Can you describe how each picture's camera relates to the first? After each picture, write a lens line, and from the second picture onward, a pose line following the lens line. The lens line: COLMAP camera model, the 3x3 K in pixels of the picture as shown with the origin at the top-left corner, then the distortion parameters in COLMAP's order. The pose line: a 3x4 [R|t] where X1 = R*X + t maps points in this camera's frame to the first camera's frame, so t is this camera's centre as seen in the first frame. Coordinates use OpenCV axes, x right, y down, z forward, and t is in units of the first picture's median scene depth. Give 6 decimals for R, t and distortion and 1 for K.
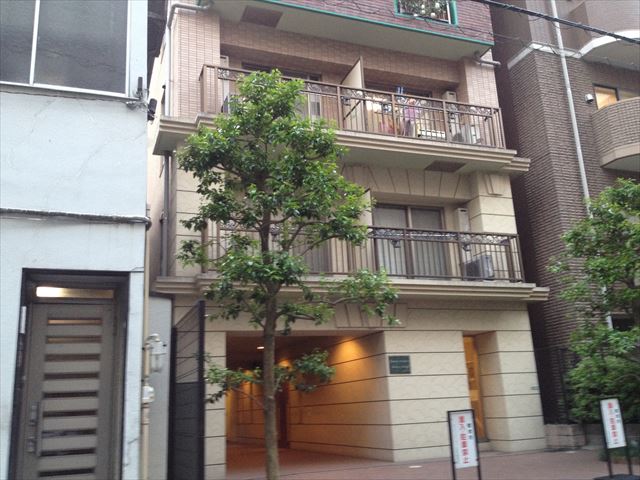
lens RADIAL K [[611.3, 0, 315.0], [0, 611.3, 234.3], [0, 0, 1]] dist [0.003202, 0.000000]
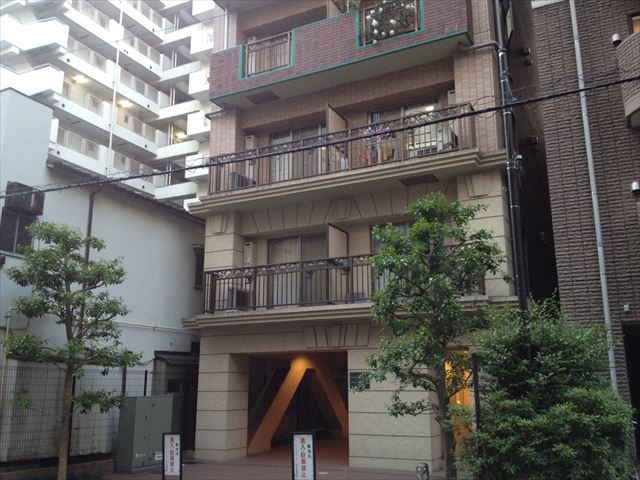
lens RADIAL K [[611.3, 0, 330.0], [0, 611.3, 225.7], [0, 0, 1]] dist [0.003202, 0.000000]
pose [[0.675824, -0.145551, -0.722549, 0.896523], [0.175745, 0.983855, -0.033809, -0.032044], [0.715804, -0.104135, 0.690493, 0.217603]]
